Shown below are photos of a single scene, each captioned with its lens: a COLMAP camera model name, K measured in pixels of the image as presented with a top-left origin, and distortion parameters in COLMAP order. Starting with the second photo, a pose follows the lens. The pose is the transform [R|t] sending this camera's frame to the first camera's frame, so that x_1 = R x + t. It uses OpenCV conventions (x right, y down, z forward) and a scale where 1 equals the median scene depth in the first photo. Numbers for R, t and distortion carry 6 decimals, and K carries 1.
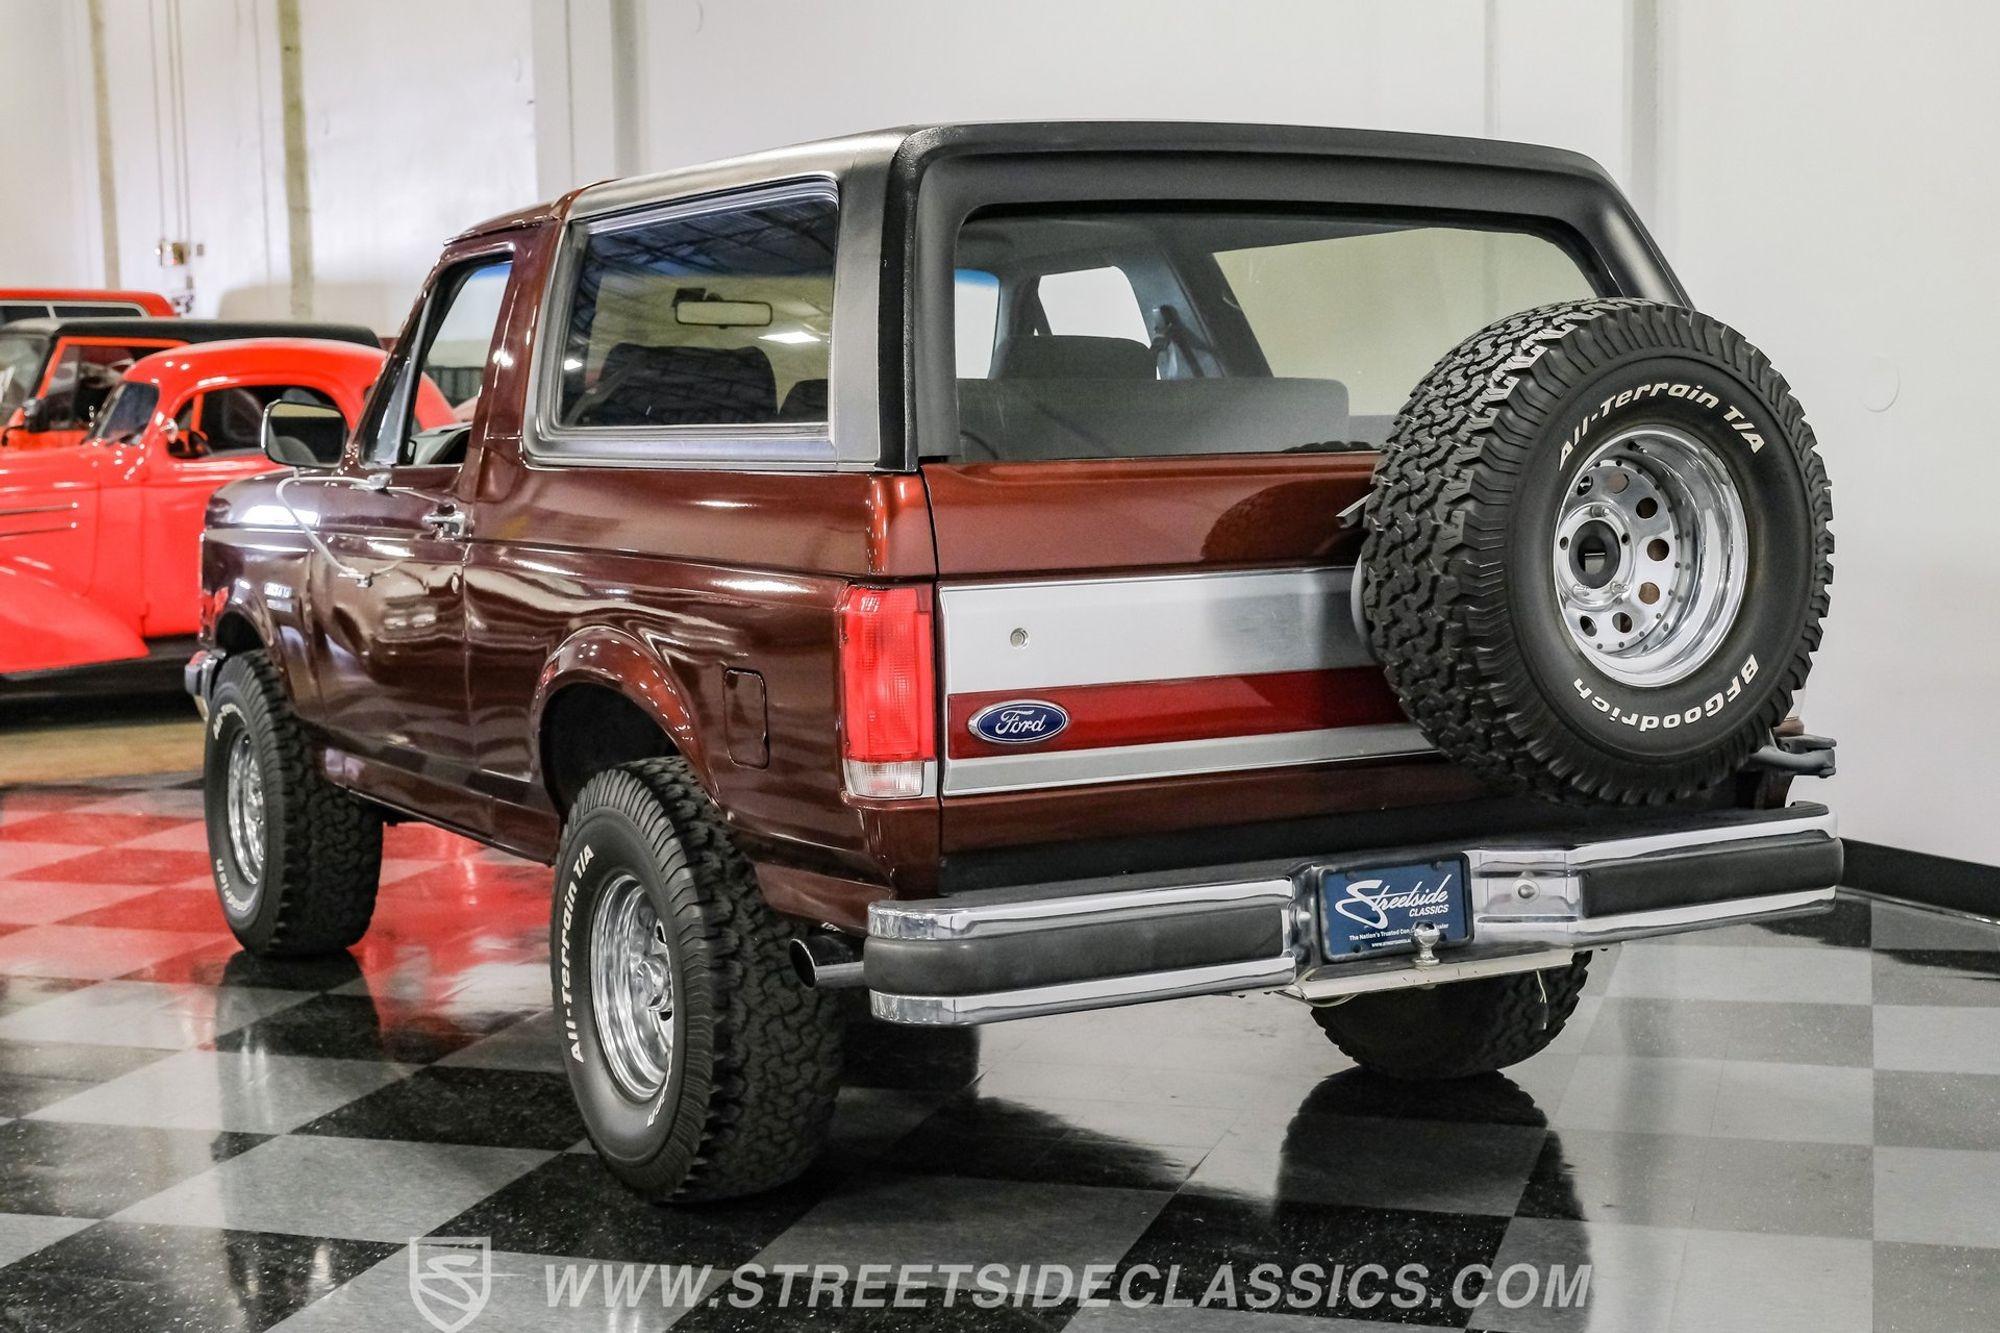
lens RADIAL K [[2864.9, 0, 1050.9], [0, 2864.9, 673.2], [0, 0, 1]] dist [-0.012376, 0.023398]
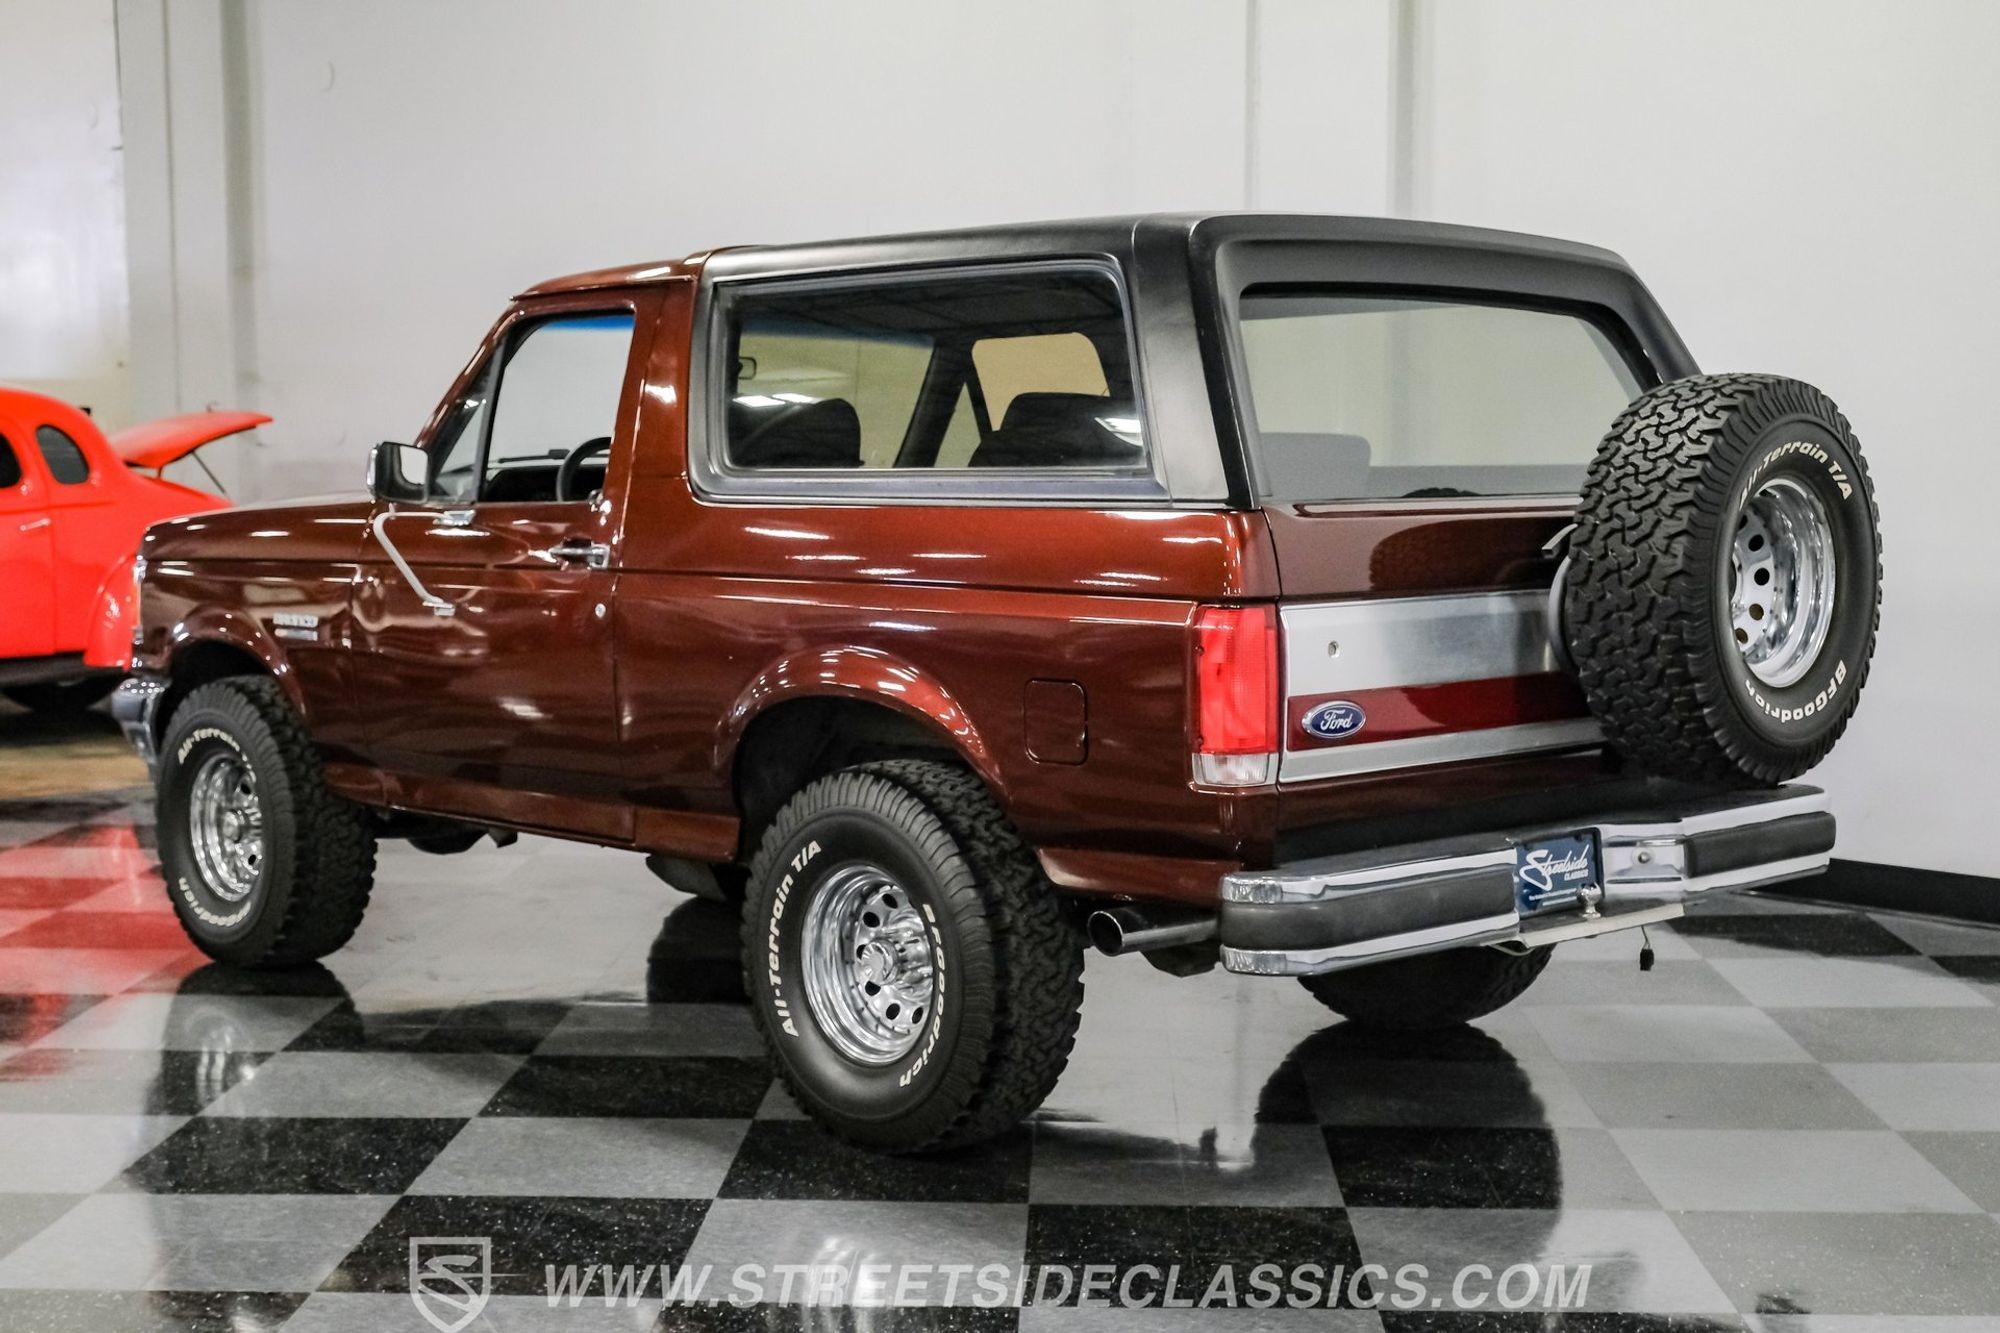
lens RADIAL K [[2753.1, 0, 1000.8], [0, 2753.1, 701.8], [0, 0, 1]] dist [-0.018627, 0.050254]
pose [[0.970442, -0.010316, 0.241113, -0.397326], [0.011133, 0.999936, -0.002027, 0.009712], [-0.241076, 0.004651, 0.970495, -0.072788]]
